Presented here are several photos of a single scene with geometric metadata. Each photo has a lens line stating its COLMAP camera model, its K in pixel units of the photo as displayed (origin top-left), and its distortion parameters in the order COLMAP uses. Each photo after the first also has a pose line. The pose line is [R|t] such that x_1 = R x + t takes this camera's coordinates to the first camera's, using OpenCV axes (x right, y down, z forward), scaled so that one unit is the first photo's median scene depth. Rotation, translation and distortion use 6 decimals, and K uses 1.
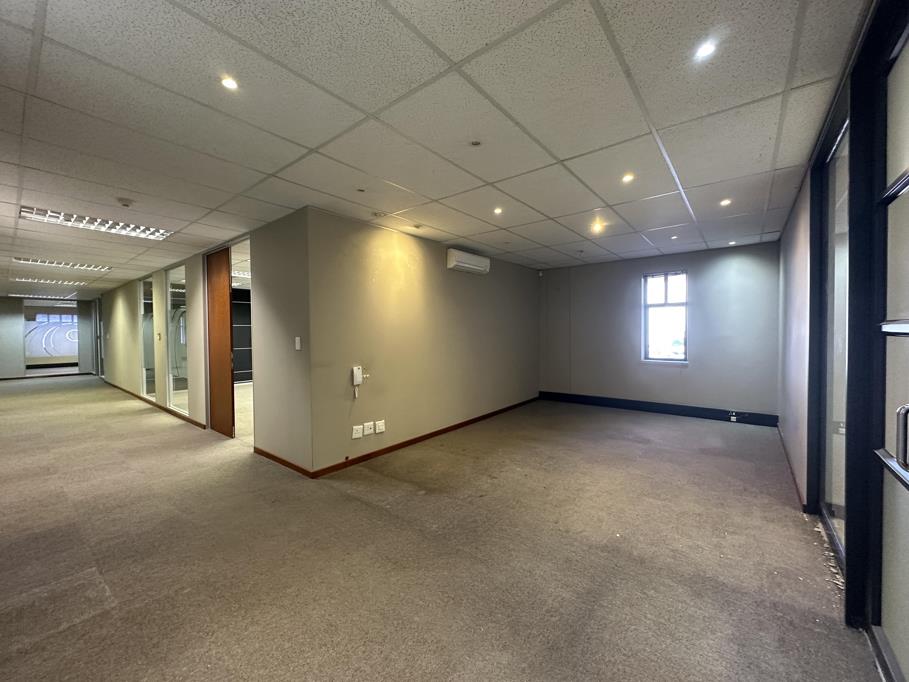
lens RADIAL K [[362.2, 0, 455.3], [0, 362.2, 340.0], [0, 0, 1]] dist [-0.001394, 0.000511]
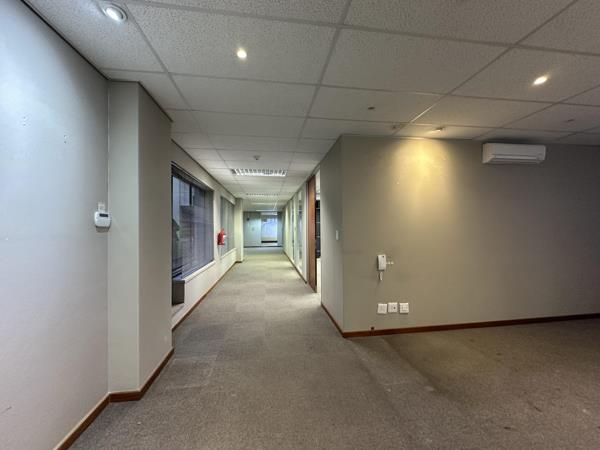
lens RADIAL K [[239.1, 0, 299.8], [0, 239.1, 224.0], [0, 0, 1]] dist [-0.001394, 0.000511]
pose [[0.725591, -0.007903, -0.688081, 0.095750], [-0.013321, 0.999585, -0.025528, -0.007927], [0.687998, 0.027689, 0.725185, 0.248605]]
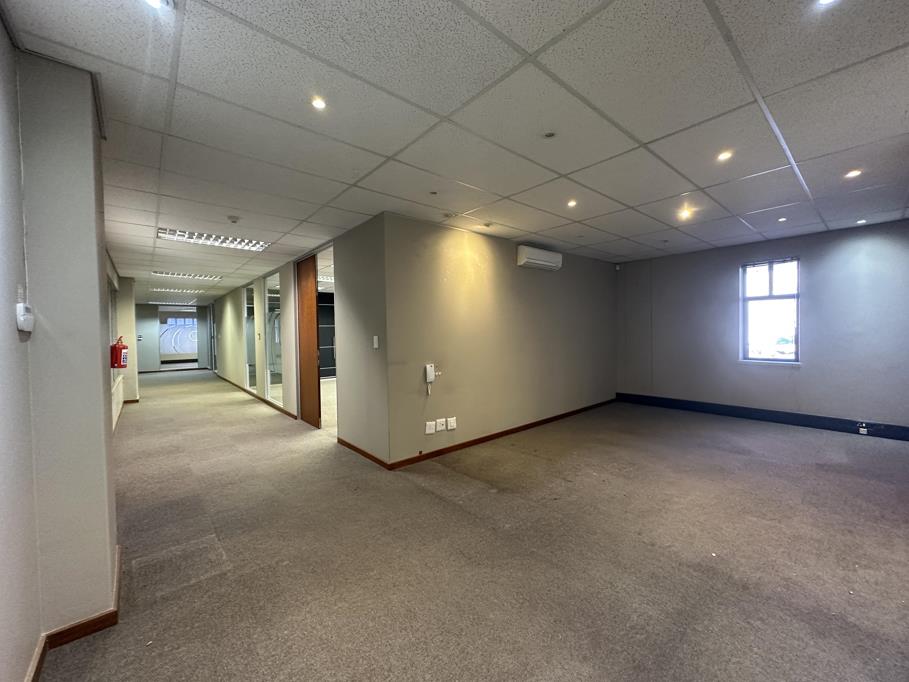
lens RADIAL K [[362.2, 0, 455.4], [0, 362.2, 340.2], [0, 0, 1]] dist [-0.001394, 0.000511]
pose [[0.982725, -0.002606, -0.185053, -0.009480], [0.003382, 0.999987, 0.003878, 0.000881], [0.185041, -0.004436, 0.982721, -0.000016]]
